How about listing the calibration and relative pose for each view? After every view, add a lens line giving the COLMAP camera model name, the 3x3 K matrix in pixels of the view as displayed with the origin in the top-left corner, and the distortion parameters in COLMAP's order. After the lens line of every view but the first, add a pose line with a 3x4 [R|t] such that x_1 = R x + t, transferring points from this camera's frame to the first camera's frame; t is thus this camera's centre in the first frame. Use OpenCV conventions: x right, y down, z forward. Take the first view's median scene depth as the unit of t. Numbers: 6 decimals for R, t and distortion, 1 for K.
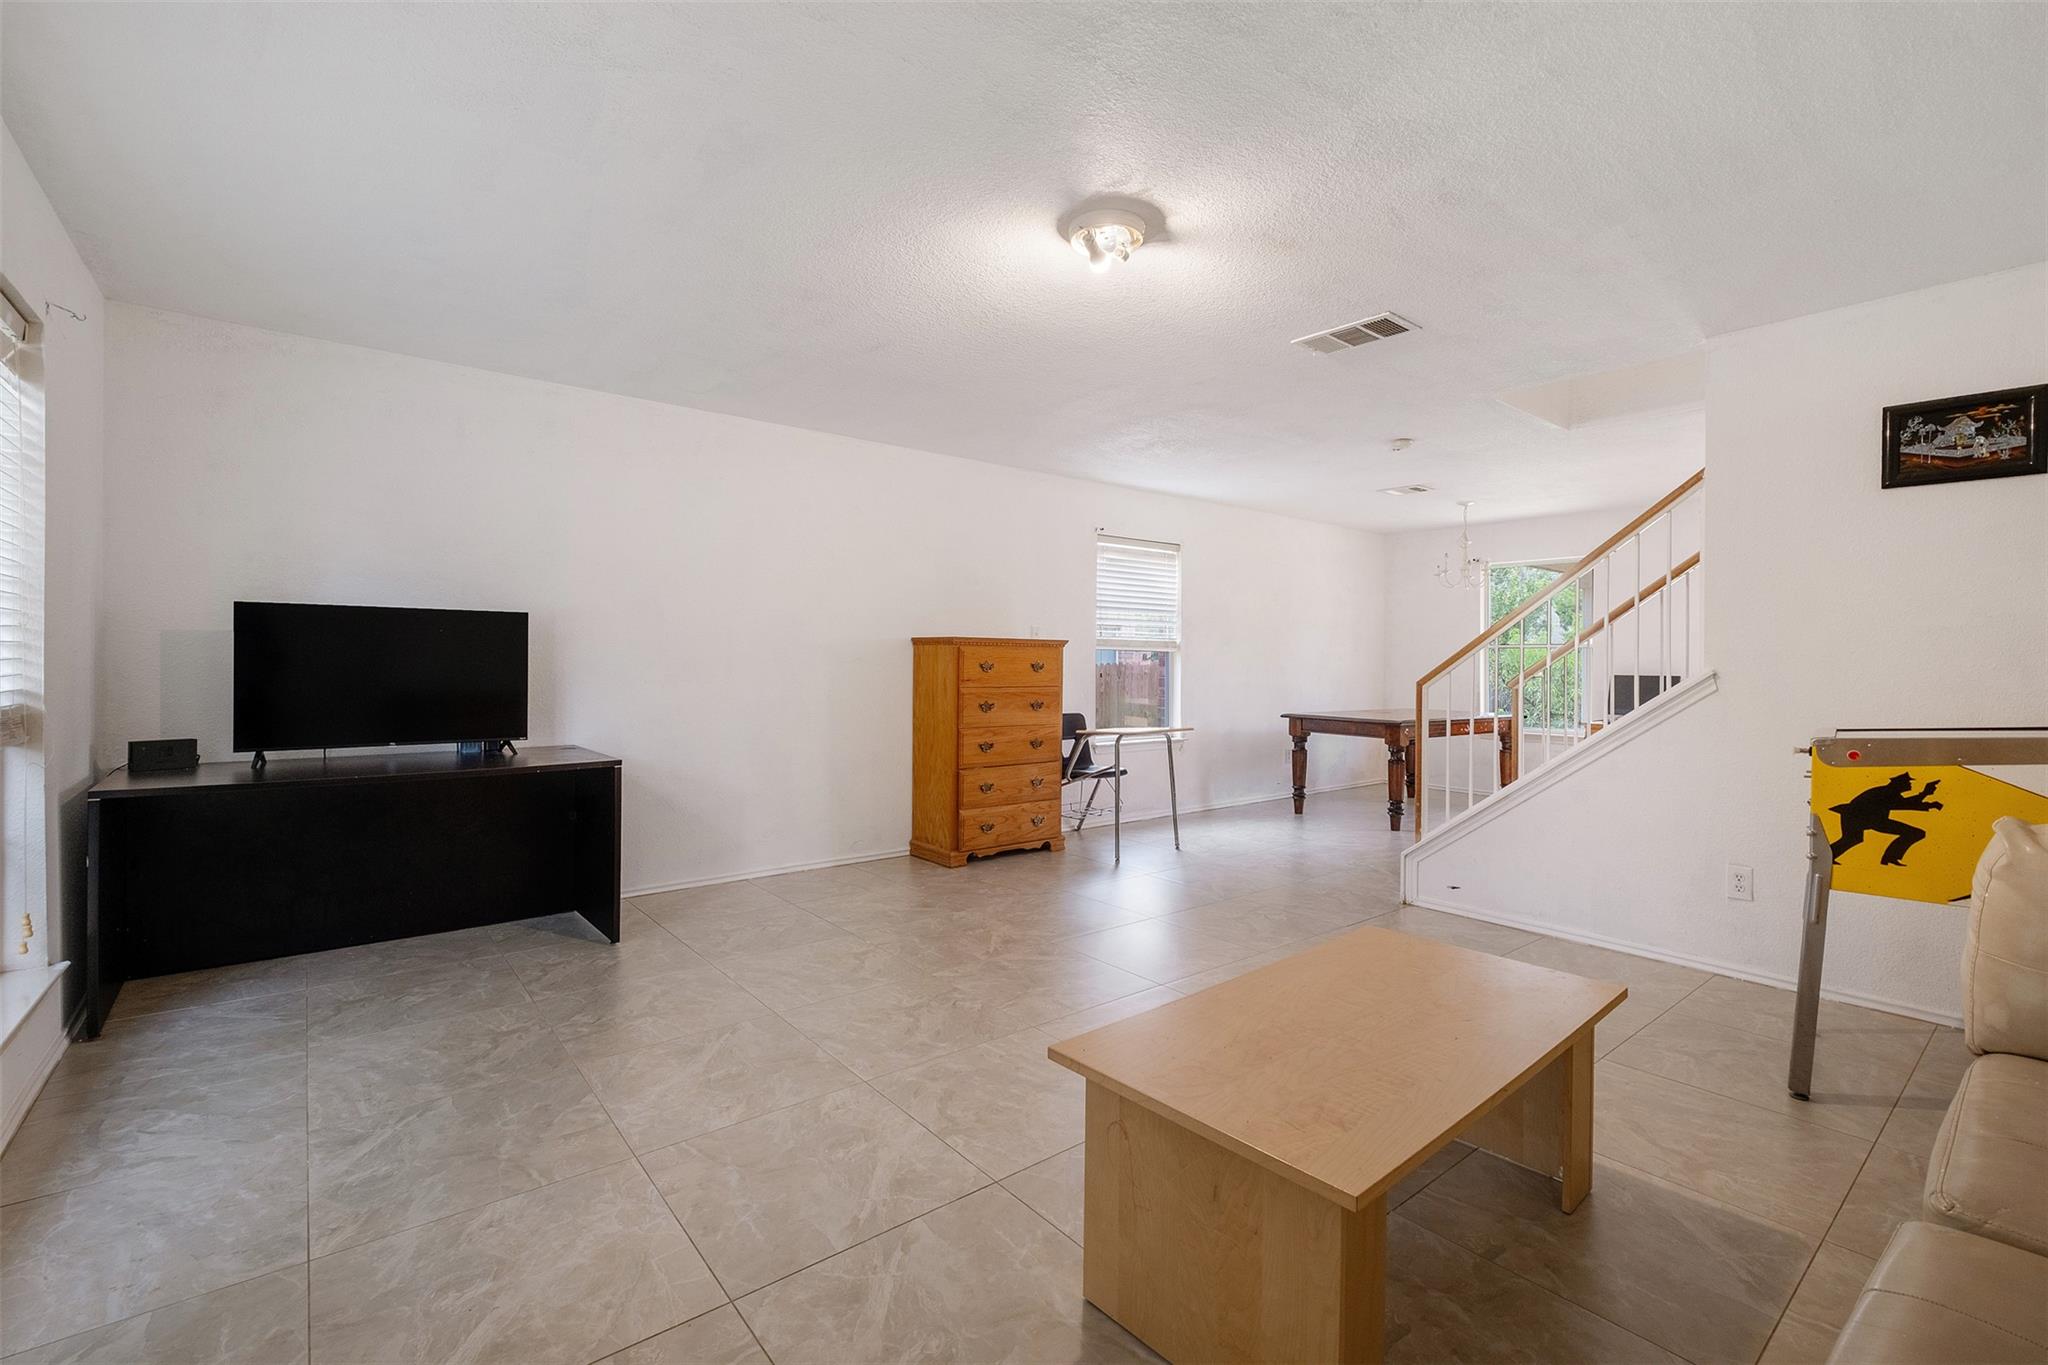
lens RADIAL K [[892.1, 0, 1011.5], [0, 892.1, 667.6], [0, 0, 1]] dist [-0.002517, -0.000482]
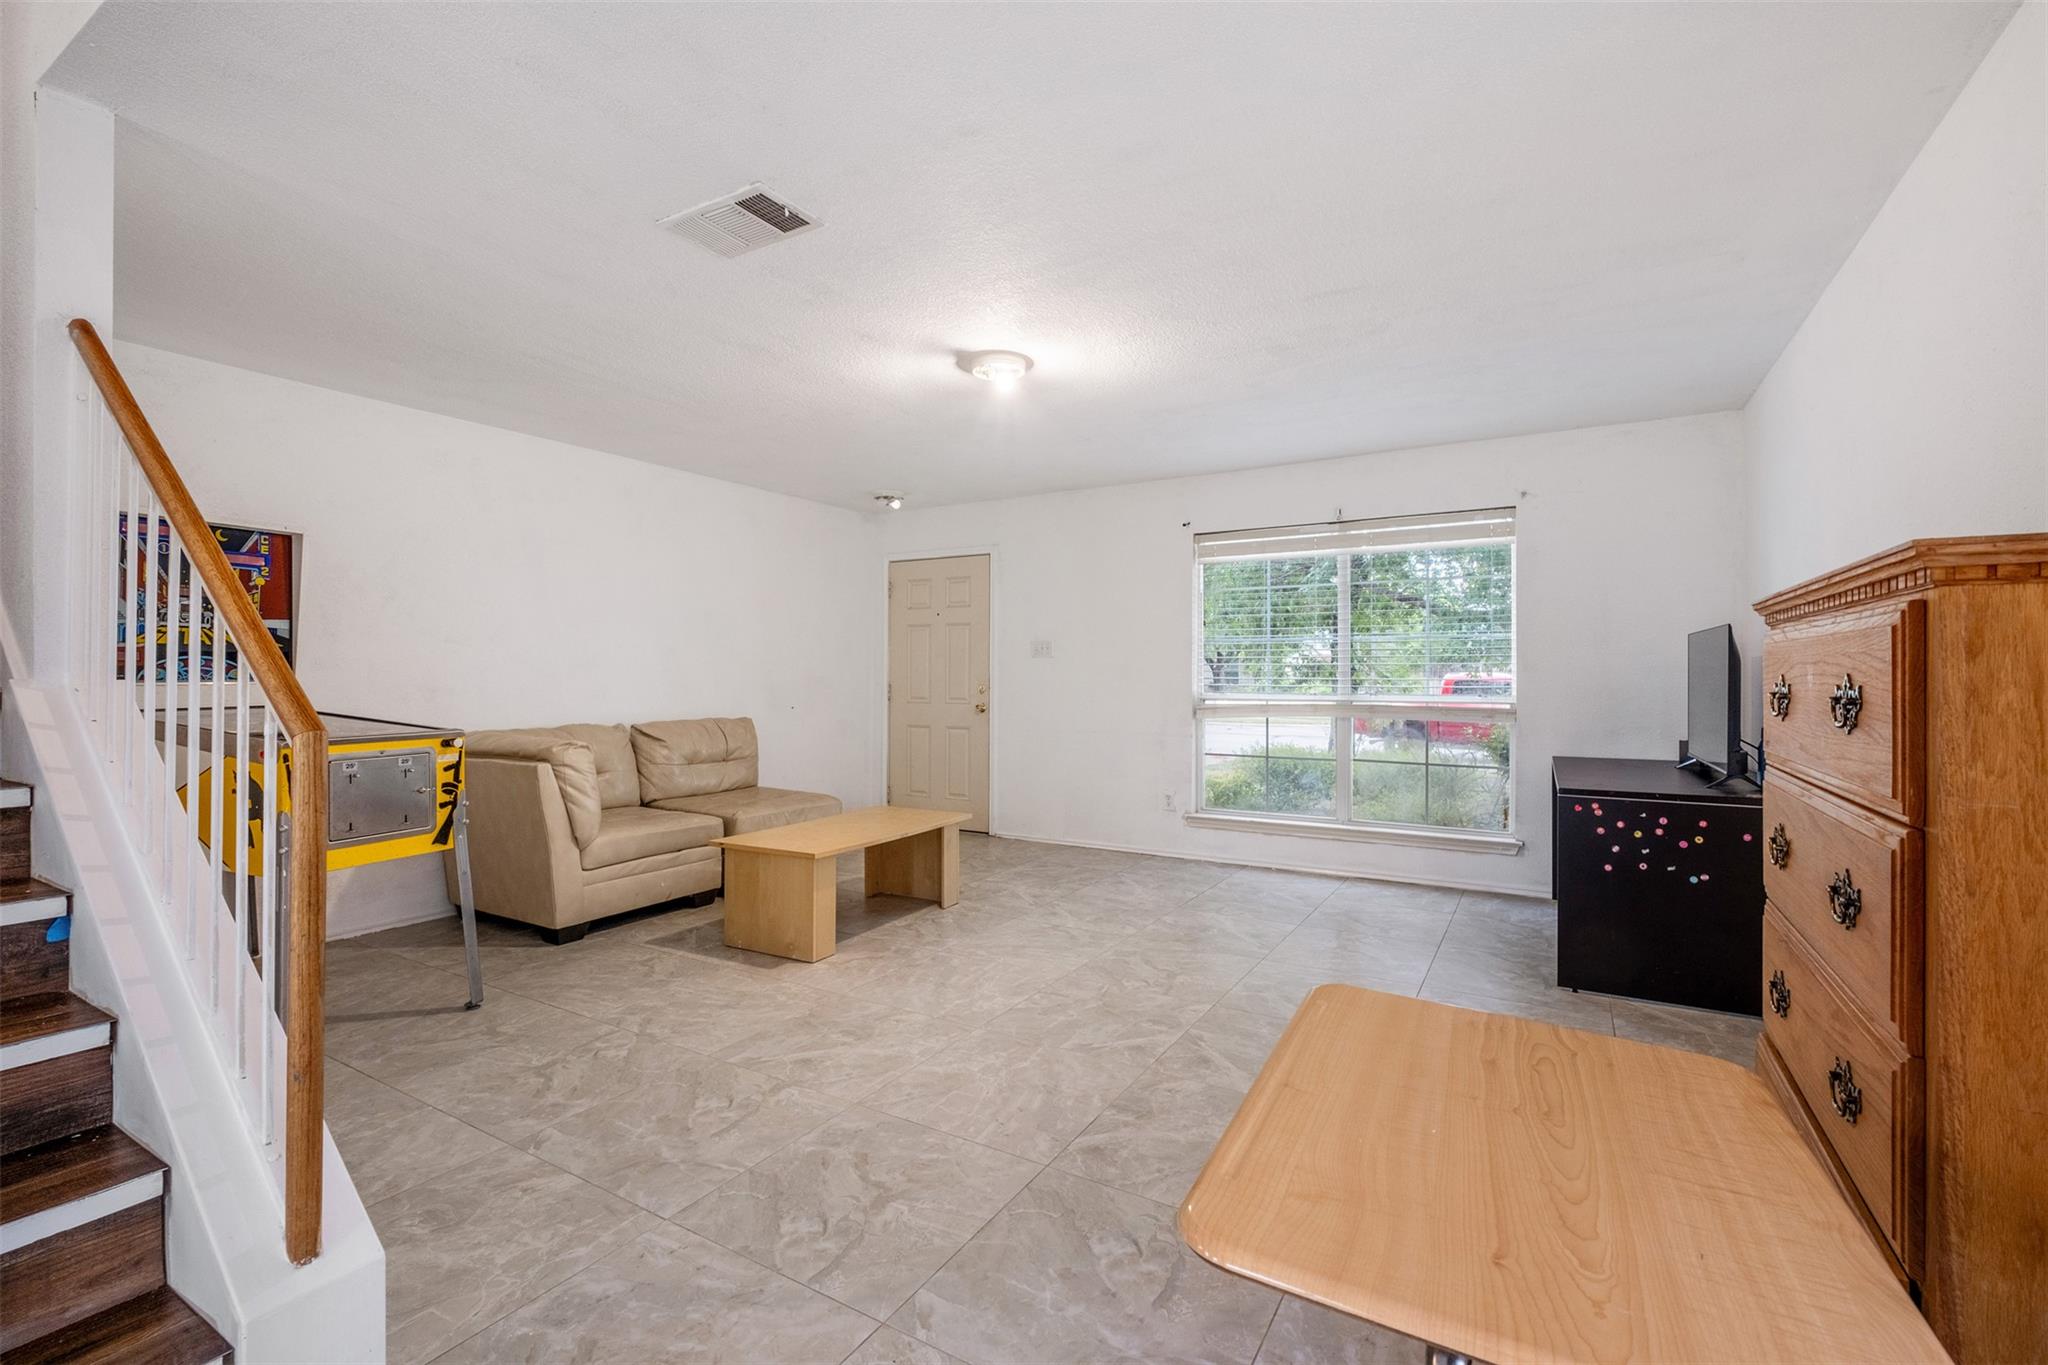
lens RADIAL K [[892.1, 0, 1015.5], [0, 892.1, 674.6], [0, 0, 1]] dist [-0.002517, -0.000482]
pose [[-0.937382, -0.008041, -0.348210, 0.504605], [-0.009997, 0.999943, 0.003821, -0.012019], [0.348160, 0.007063, -0.937409, 2.077420]]
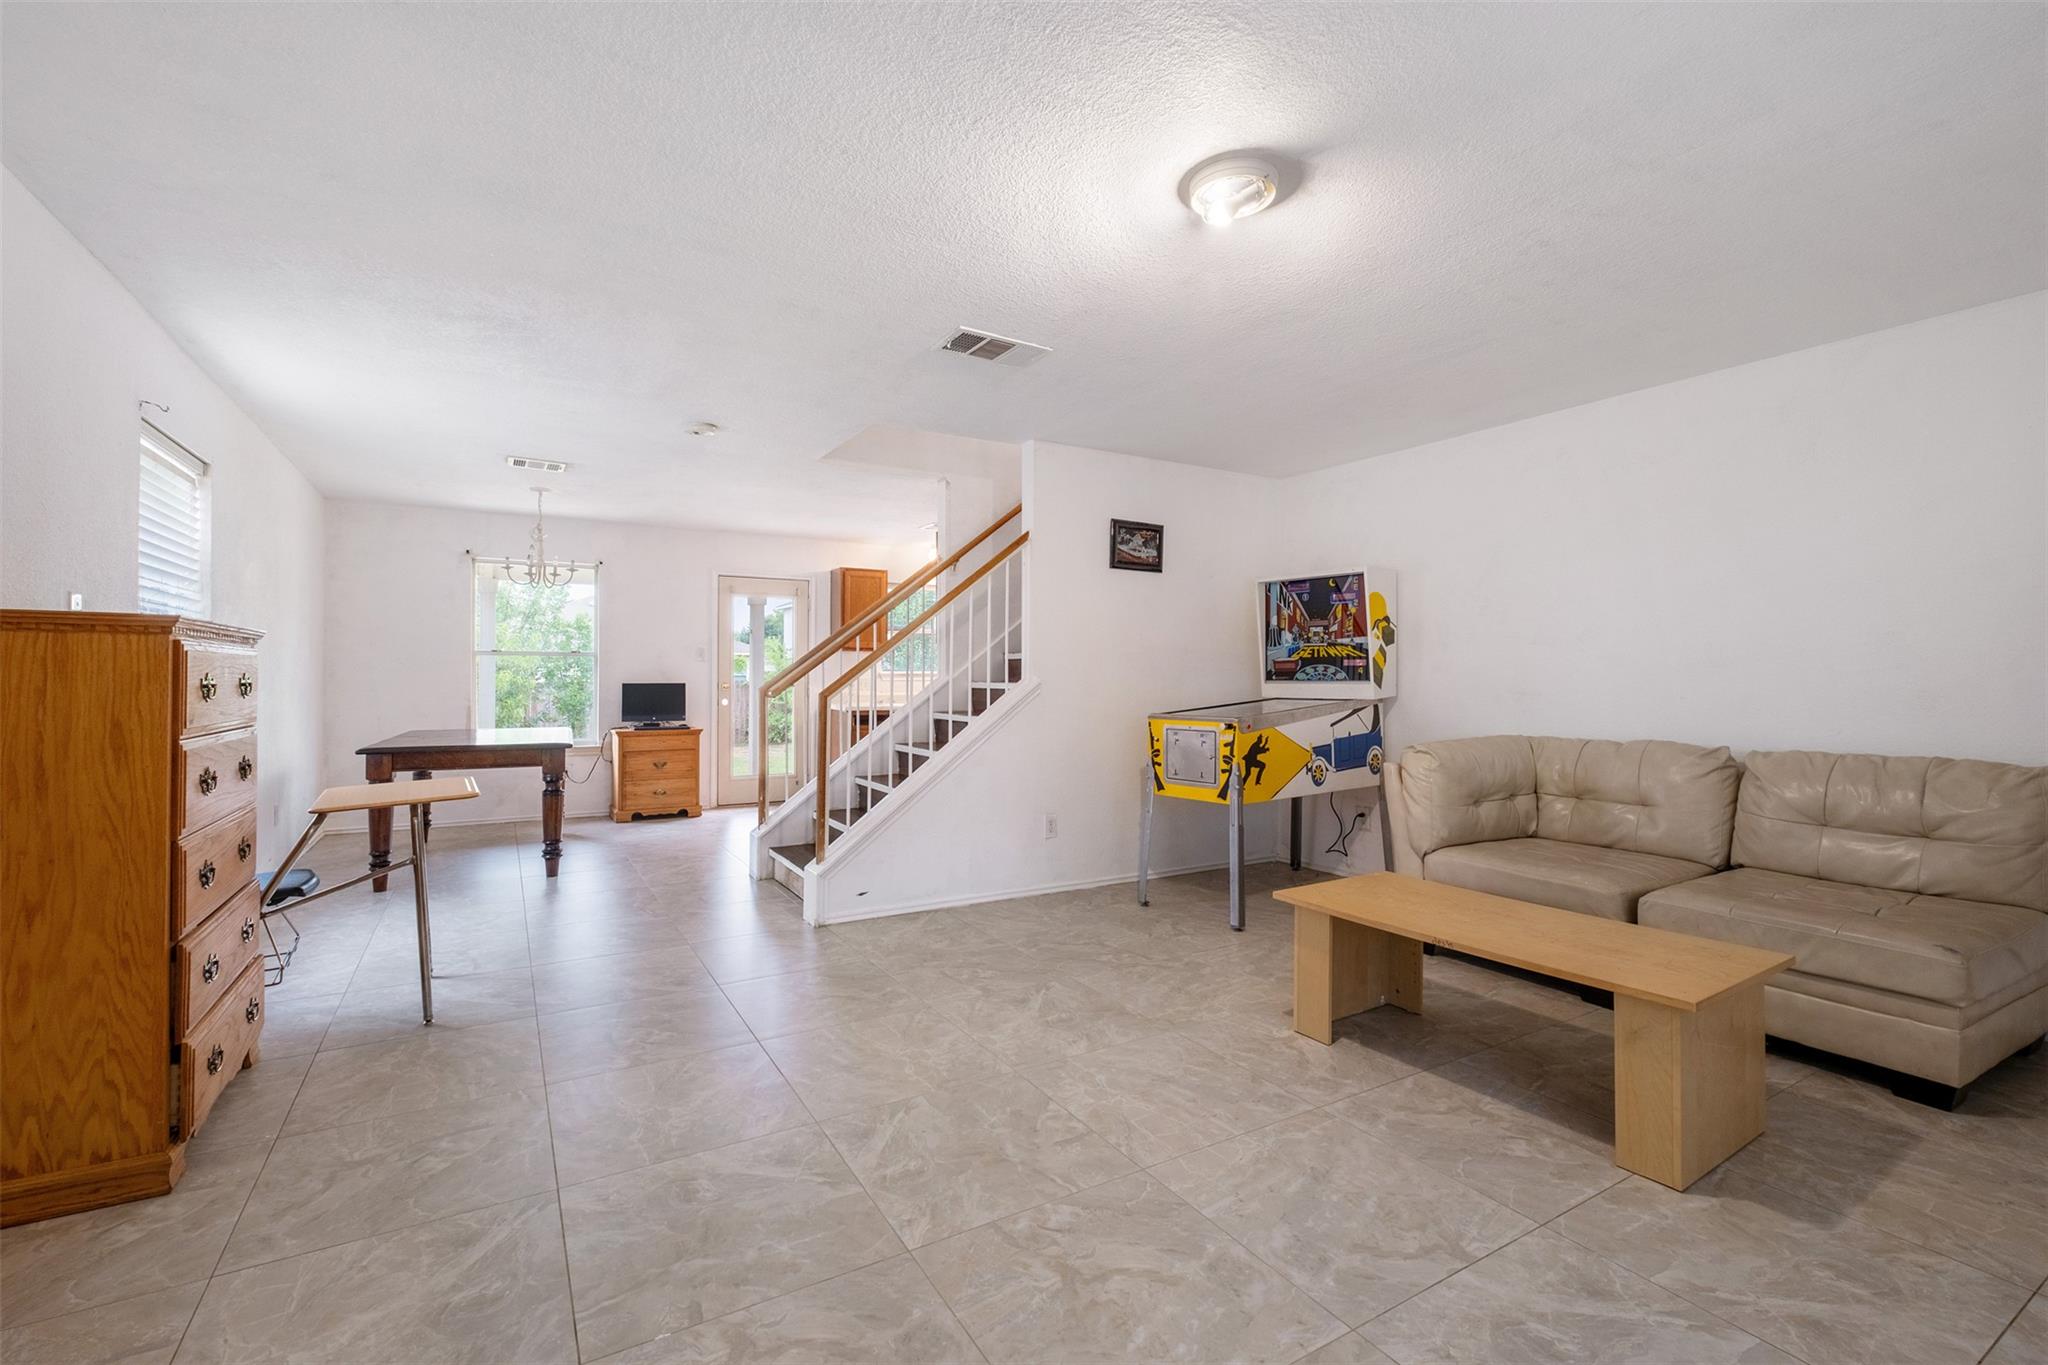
lens RADIAL K [[892.1, 0, 1031.4], [0, 892.1, 676.6], [0, 0, 1]] dist [-0.002517, -0.000482]
pose [[0.128402, -0.007589, 0.991693, -0.708450], [0.005077, 0.999963, 0.006994, -0.012468], [-0.991709, 0.004137, 0.128436, 0.977531]]
